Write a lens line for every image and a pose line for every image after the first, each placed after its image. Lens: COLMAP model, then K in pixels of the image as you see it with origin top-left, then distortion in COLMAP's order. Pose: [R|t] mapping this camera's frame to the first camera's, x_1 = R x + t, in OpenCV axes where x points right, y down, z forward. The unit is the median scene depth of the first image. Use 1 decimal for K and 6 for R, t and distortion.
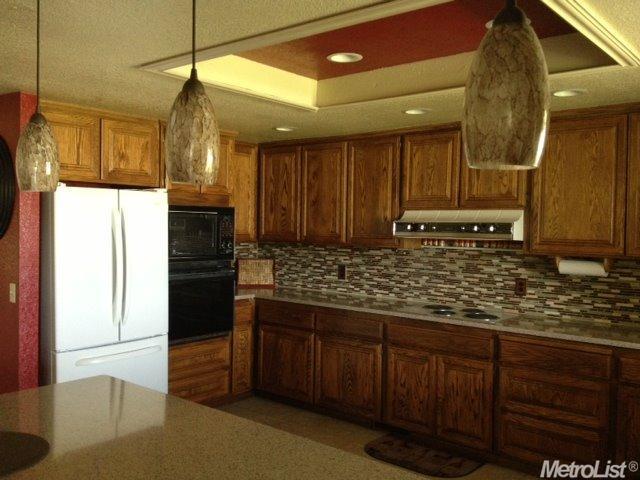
lens RADIAL K [[612.4, 0, 315.8], [0, 612.4, 239.7], [0, 0, 1]] dist [0.096495, 0.000000]
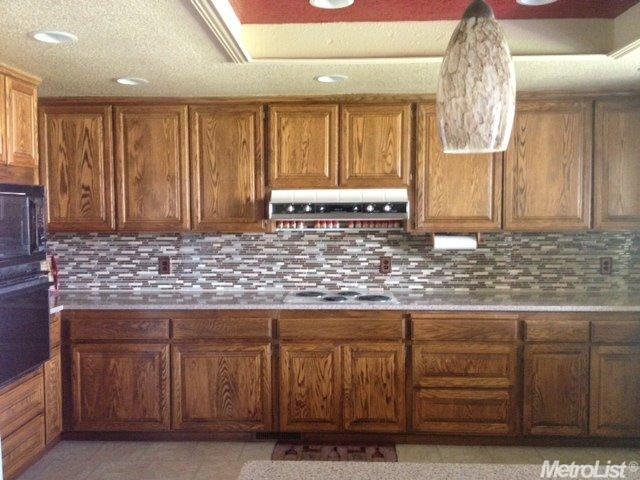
lens RADIAL K [[612.4, 0, 319.4], [0, 612.4, 238.4], [0, 0, 1]] dist [0.096495, 0.000000]
pose [[0.790069, -0.052152, 0.610795, -0.366207], [0.033980, 0.998568, 0.041308, -0.012692], [-0.612075, -0.011882, 0.790710, 0.269542]]
